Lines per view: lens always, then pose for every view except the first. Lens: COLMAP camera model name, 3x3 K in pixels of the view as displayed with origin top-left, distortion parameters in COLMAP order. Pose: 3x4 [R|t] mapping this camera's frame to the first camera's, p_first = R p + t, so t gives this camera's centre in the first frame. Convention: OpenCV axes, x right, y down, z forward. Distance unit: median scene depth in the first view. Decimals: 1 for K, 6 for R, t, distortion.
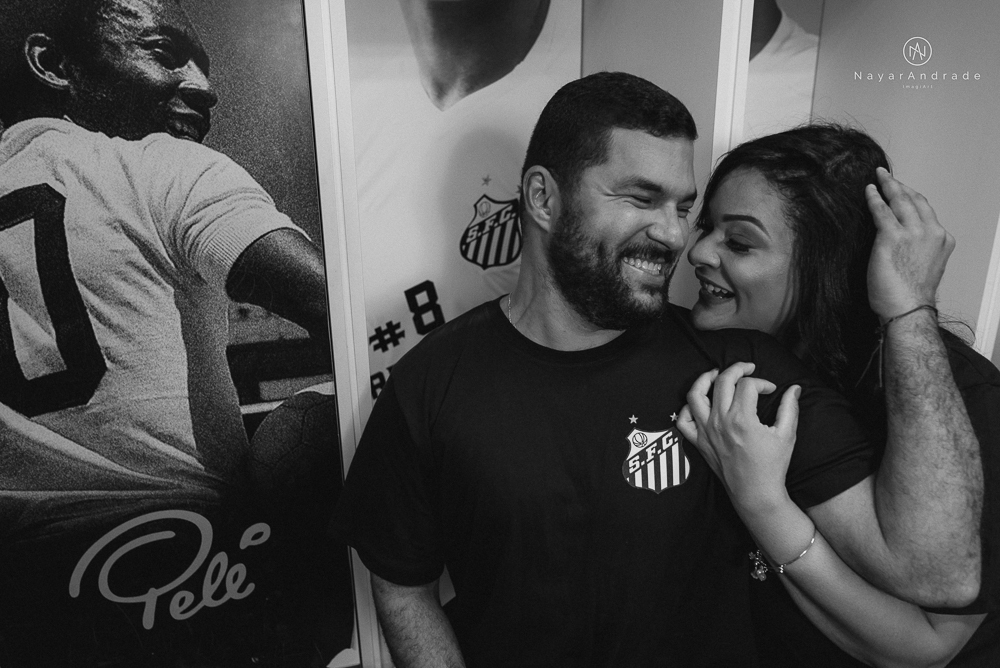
lens RADIAL K [[749.9, 0, 485.7], [0, 749.9, 337.2], [0, 0, 1]] dist [-0.047730, 0.035181]
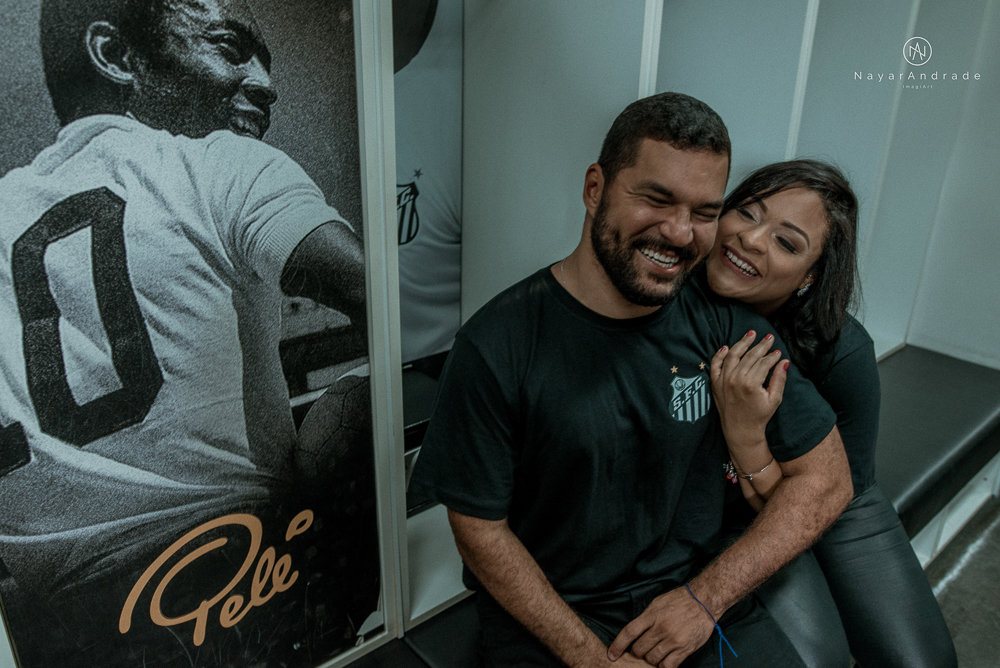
lens RADIAL K [[714.2, 0, 486.0], [0, 714.2, 328.3], [0, 0, 1]] dist [-0.048298, 0.043694]
pose [[0.904079, -0.118908, 0.410489, -0.489758], [0.105421, 0.992882, 0.055428, -0.029964], [-0.414158, -0.006837, 0.910179, 0.010950]]
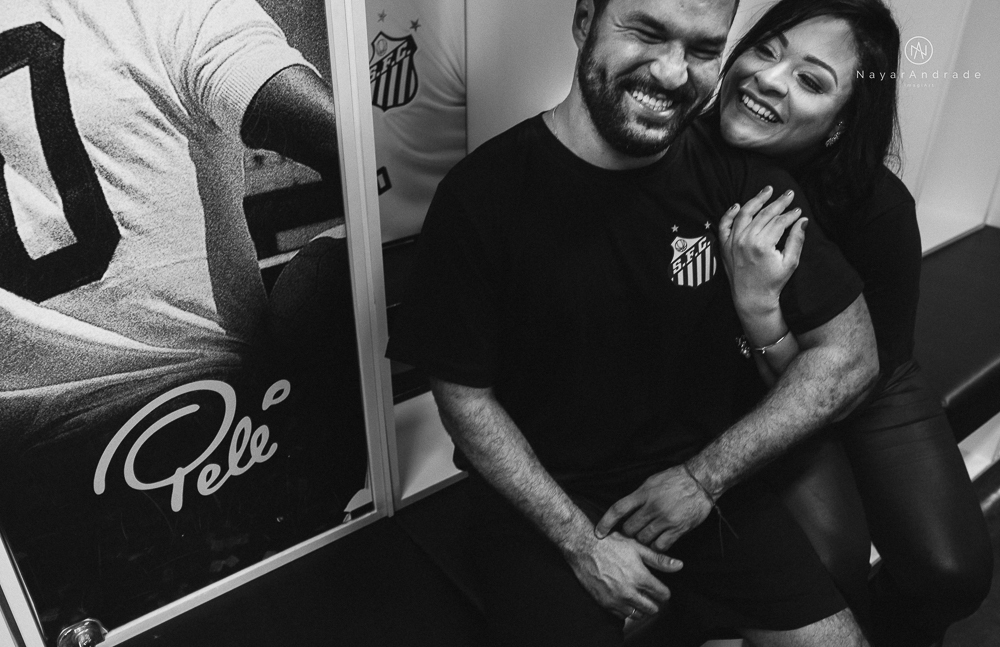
lens RADIAL K [[777.1, 0, 467.5], [0, 777.1, 313.4], [0, 0, 1]] dist [-0.049916, 0.047709]
pose [[0.934069, -0.159464, 0.319510, -0.420689], [0.112643, 0.980648, 0.160128, 0.030928], [-0.338861, -0.113580, 0.933955, -0.025045]]
